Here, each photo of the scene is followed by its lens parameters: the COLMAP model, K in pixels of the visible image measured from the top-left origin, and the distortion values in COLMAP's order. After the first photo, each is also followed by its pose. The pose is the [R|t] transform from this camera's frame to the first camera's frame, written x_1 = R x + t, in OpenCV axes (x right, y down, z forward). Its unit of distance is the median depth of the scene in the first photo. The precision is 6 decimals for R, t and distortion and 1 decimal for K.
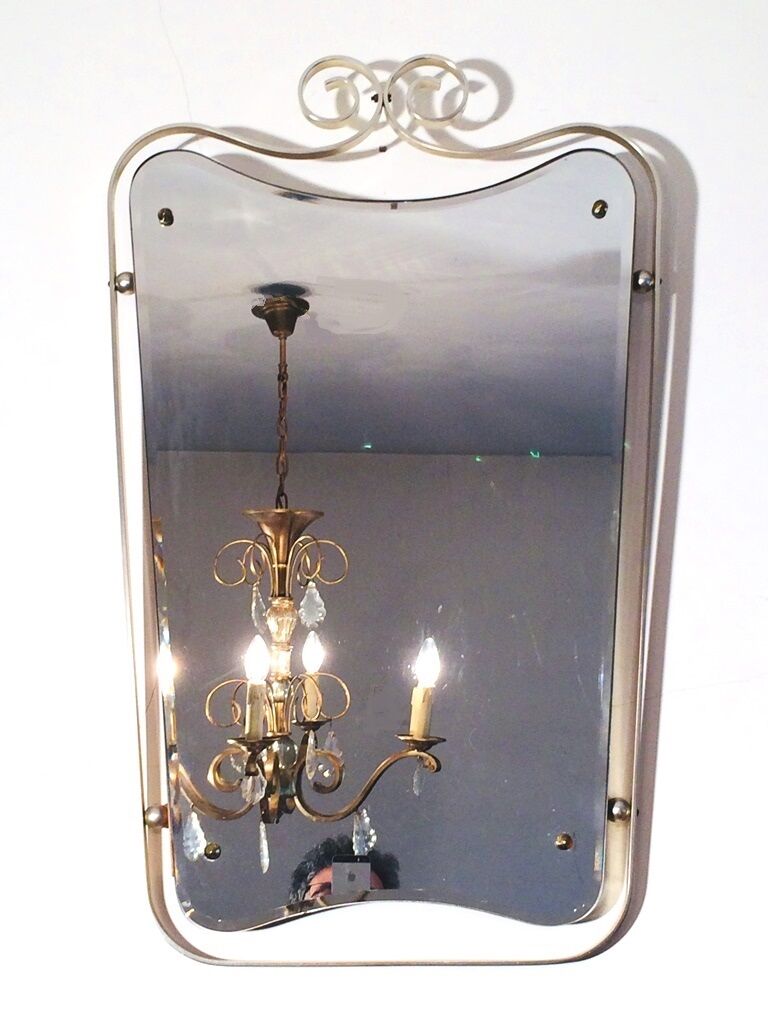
lens RADIAL K [[1705.2, 0, 384.0], [0, 1705.2, 512.0], [0, 0, 1]] dist [-0.006731, 0.031974]
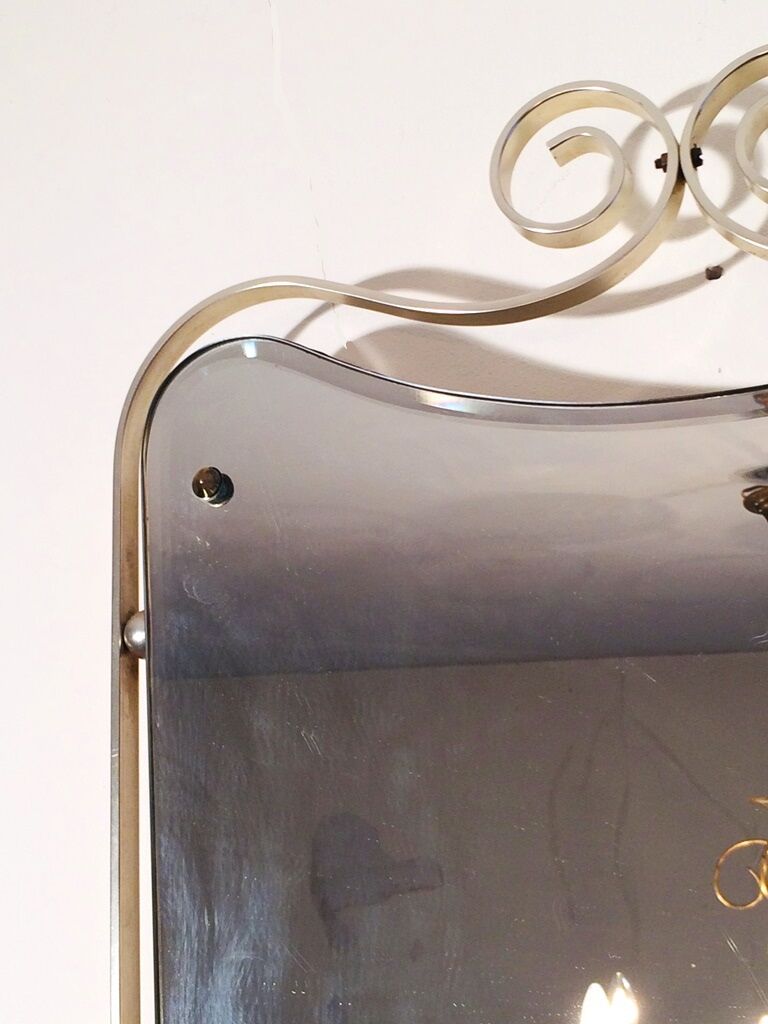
lens RADIAL K [[1705.2, 0, 384.0], [0, 1705.2, 512.0], [0, 0, 1]] dist [-0.006731, 0.031974]
pose [[0.926530, -0.088278, -0.365718, 0.079643], [0.058879, 0.994127, -0.090797, -0.116593], [0.371586, 0.062593, 0.926286, 0.566206]]
